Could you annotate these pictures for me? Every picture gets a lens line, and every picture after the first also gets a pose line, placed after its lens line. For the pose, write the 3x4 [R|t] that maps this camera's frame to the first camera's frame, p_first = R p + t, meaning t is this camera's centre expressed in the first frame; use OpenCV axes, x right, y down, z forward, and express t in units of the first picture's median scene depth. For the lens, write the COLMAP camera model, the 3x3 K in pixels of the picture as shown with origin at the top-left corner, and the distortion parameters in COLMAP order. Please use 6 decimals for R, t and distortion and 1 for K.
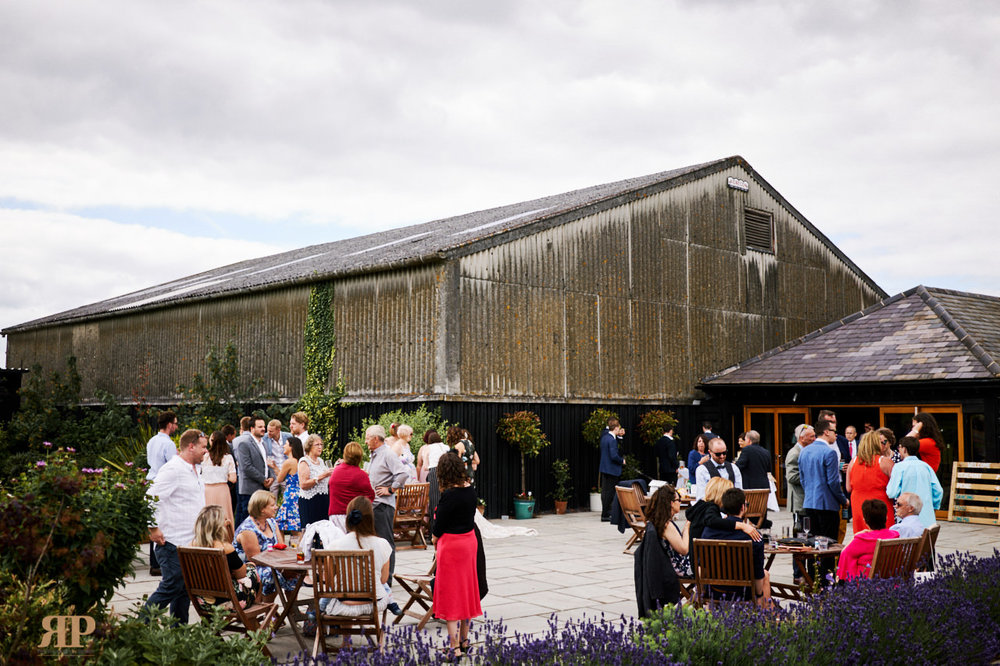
lens RADIAL K [[994.7, 0, 499.5], [0, 994.7, 329.7], [0, 0, 1]] dist [-0.004383, 0.000000]
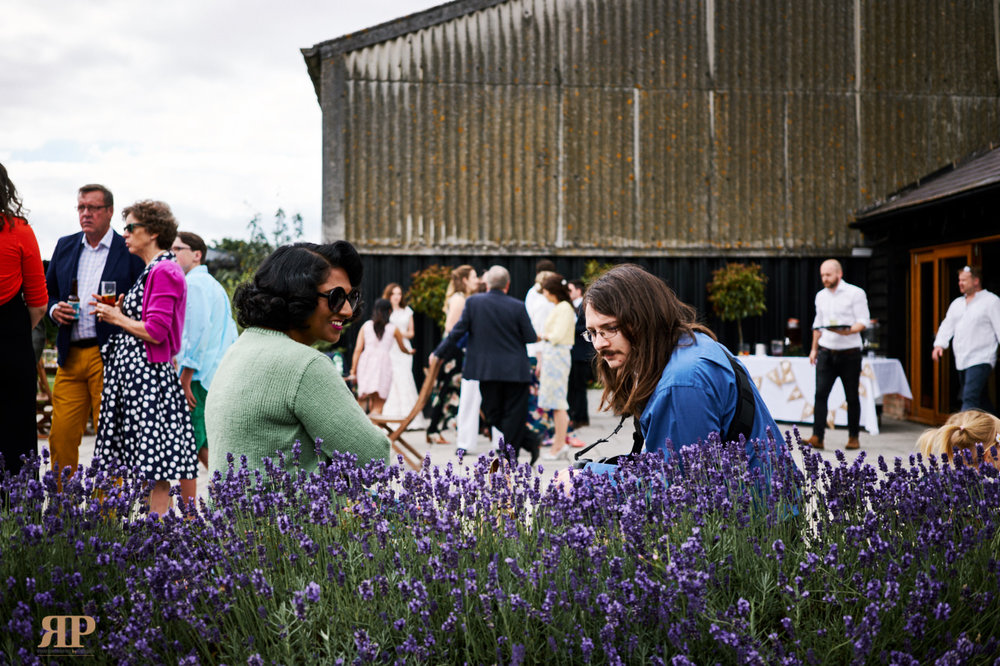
lens RADIAL K [[994.7, 0, 499.8], [0, 994.7, 335.0], [0, 0, 1]] dist [-0.004383, 0.000000]
pose [[0.803977, 0.000598, -0.594661, 0.445391], [0.056438, 0.995409, 0.077305, 0.075294], [0.591977, -0.095713, 0.800252, 0.448202]]
